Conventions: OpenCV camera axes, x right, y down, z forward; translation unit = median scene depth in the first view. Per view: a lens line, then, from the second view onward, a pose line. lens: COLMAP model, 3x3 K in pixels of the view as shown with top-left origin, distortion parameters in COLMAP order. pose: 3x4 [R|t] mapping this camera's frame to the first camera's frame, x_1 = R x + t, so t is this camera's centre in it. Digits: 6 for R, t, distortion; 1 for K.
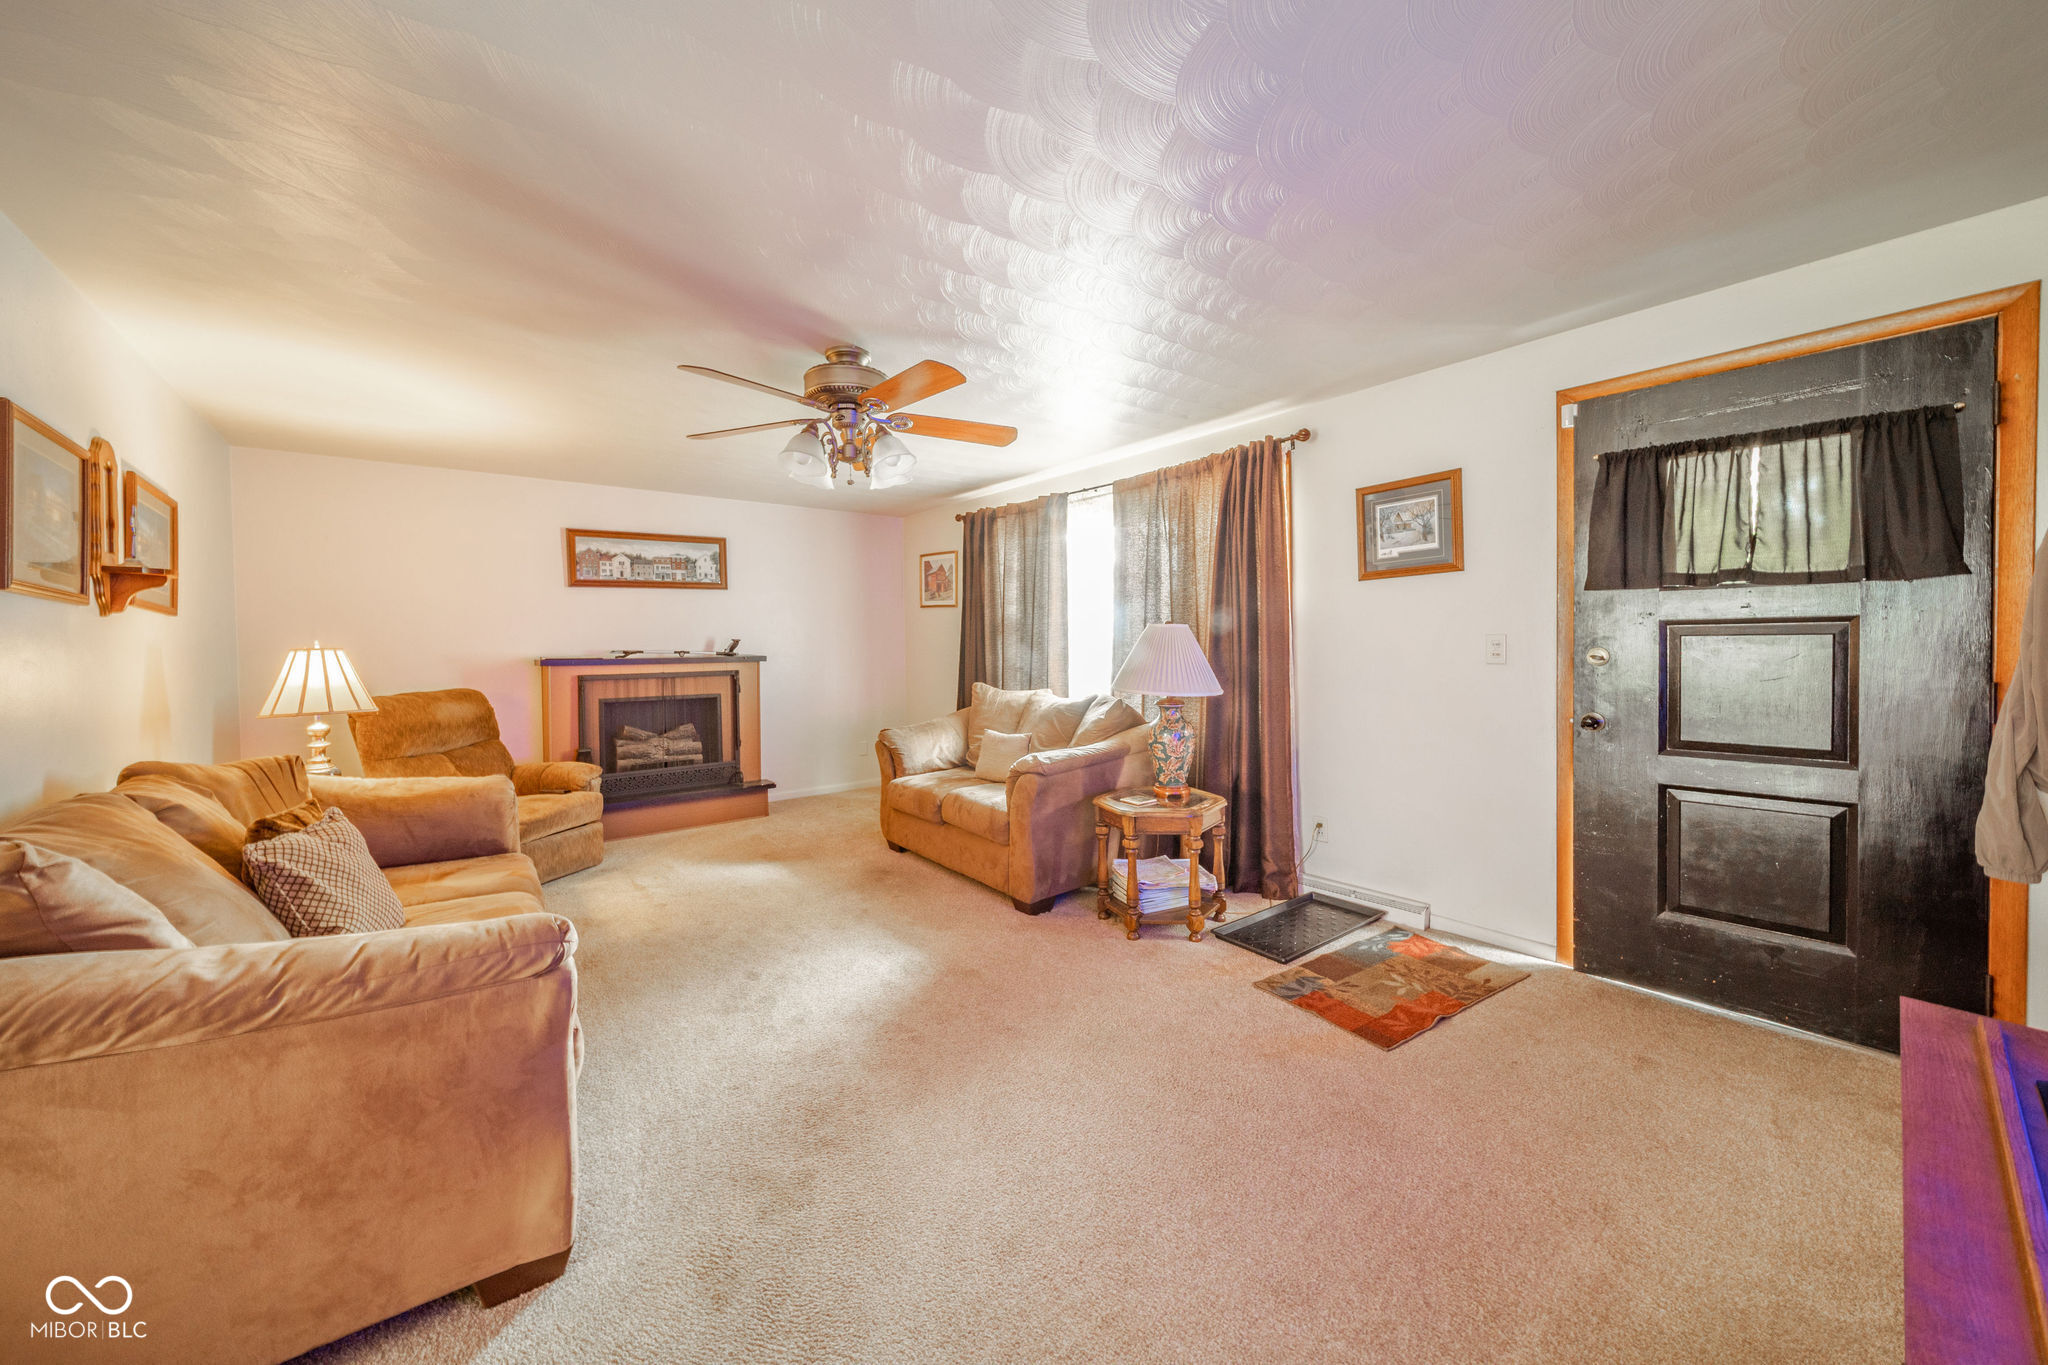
lens RADIAL K [[737.1, 0, 1029.0], [0, 737.1, 668.0], [0, 0, 1]] dist [-0.001817, -0.000071]
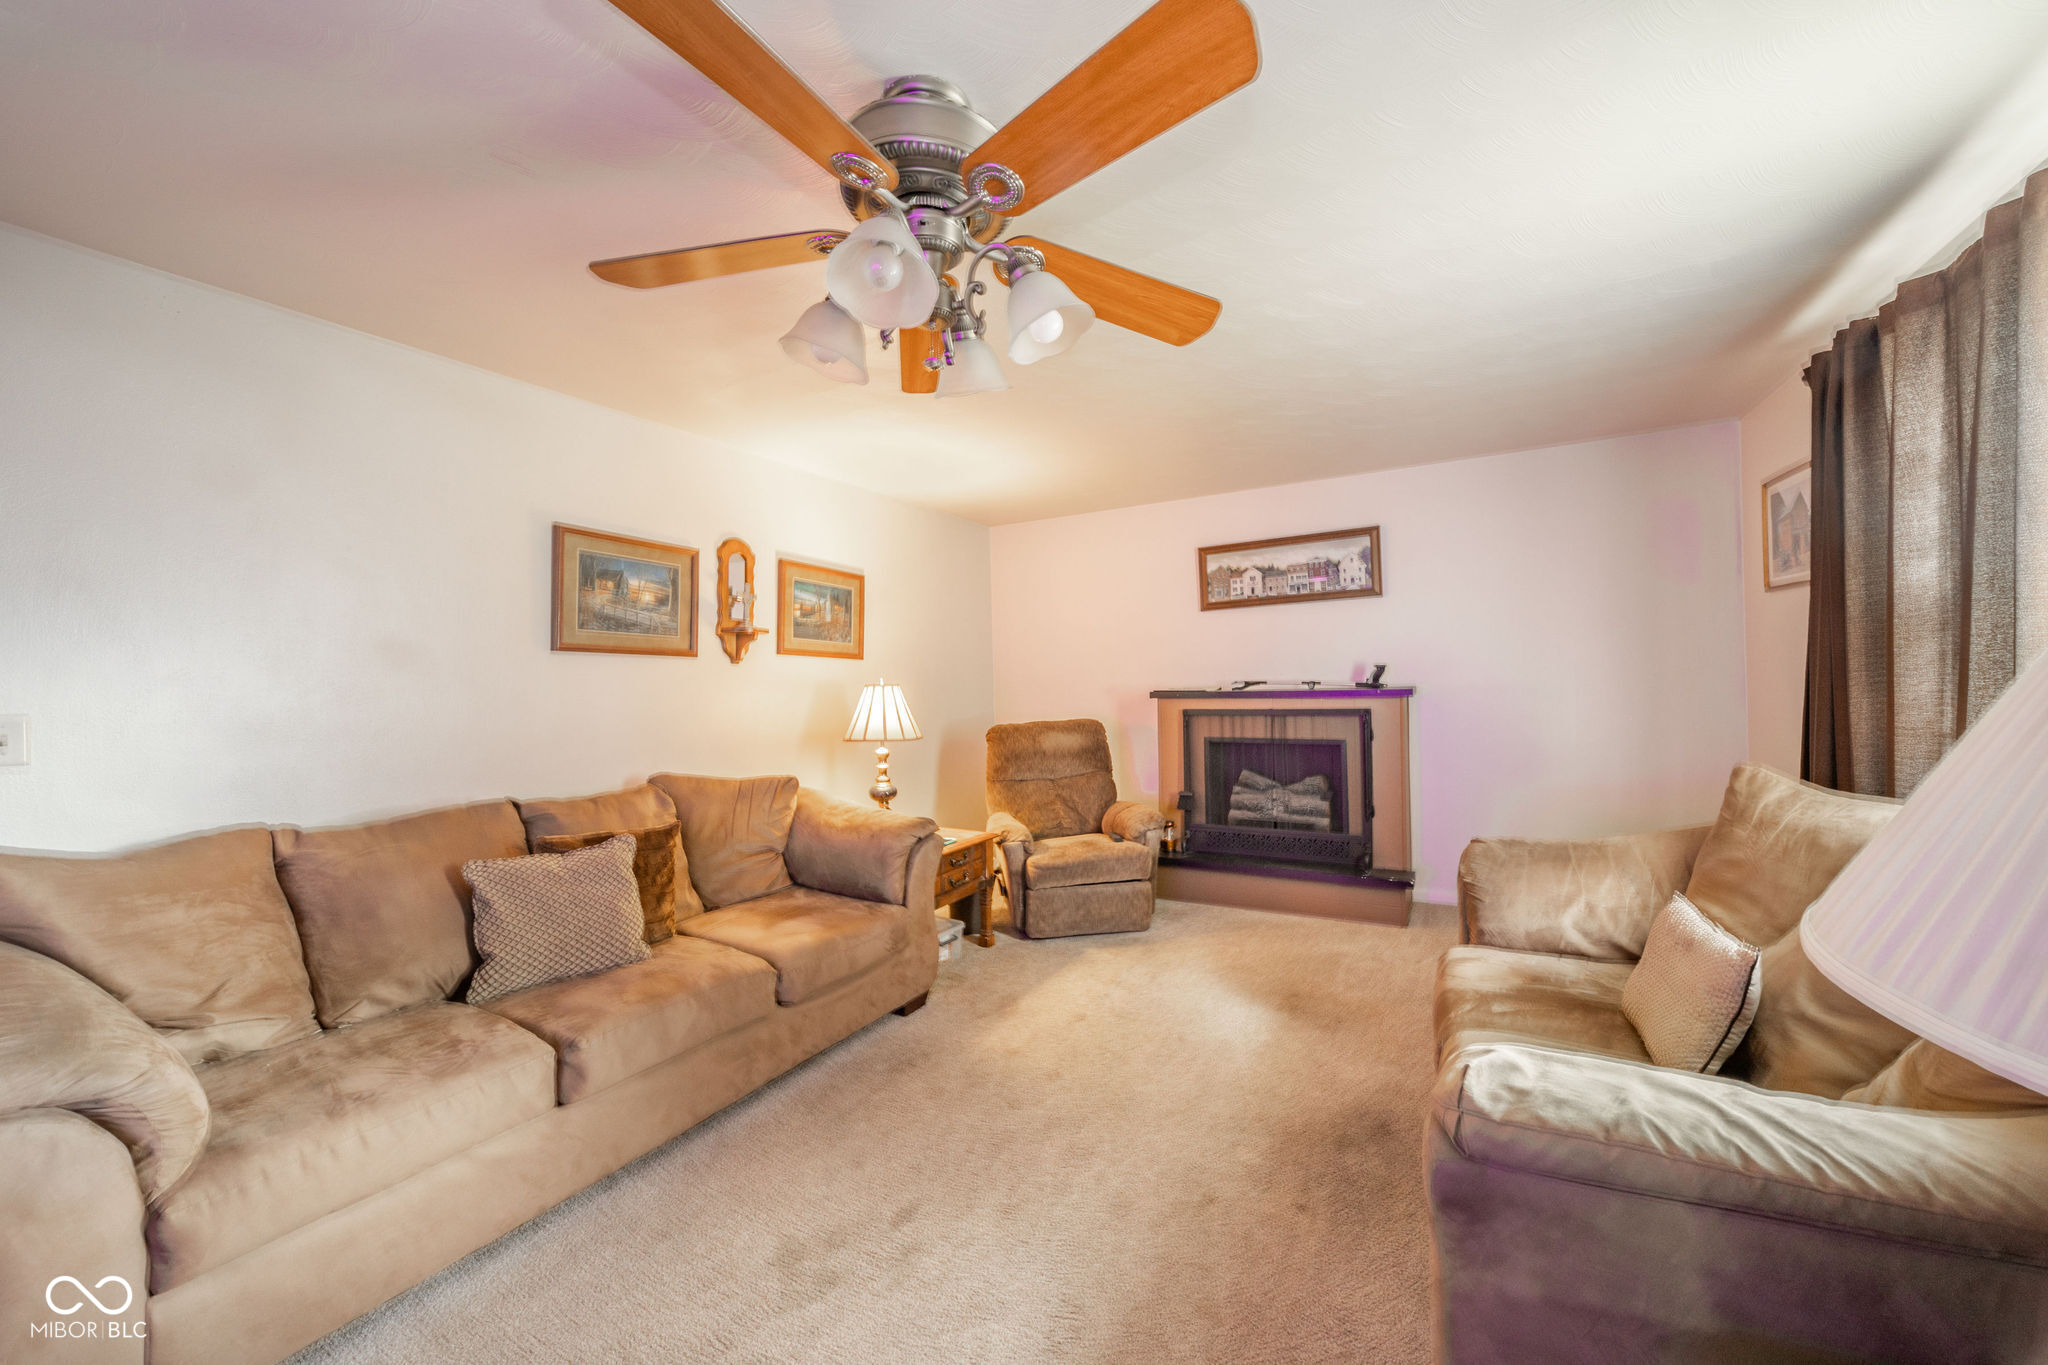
lens RADIAL K [[737.1, 0, 1022.3], [0, 737.1, 684.1], [0, 0, 1]] dist [-0.001817, -0.000071]
pose [[0.411755, 0.004910, -0.911281, 0.116507], [-0.011571, 0.999933, 0.000160, -0.017243], [0.911221, 0.010479, 0.411785, 0.416104]]
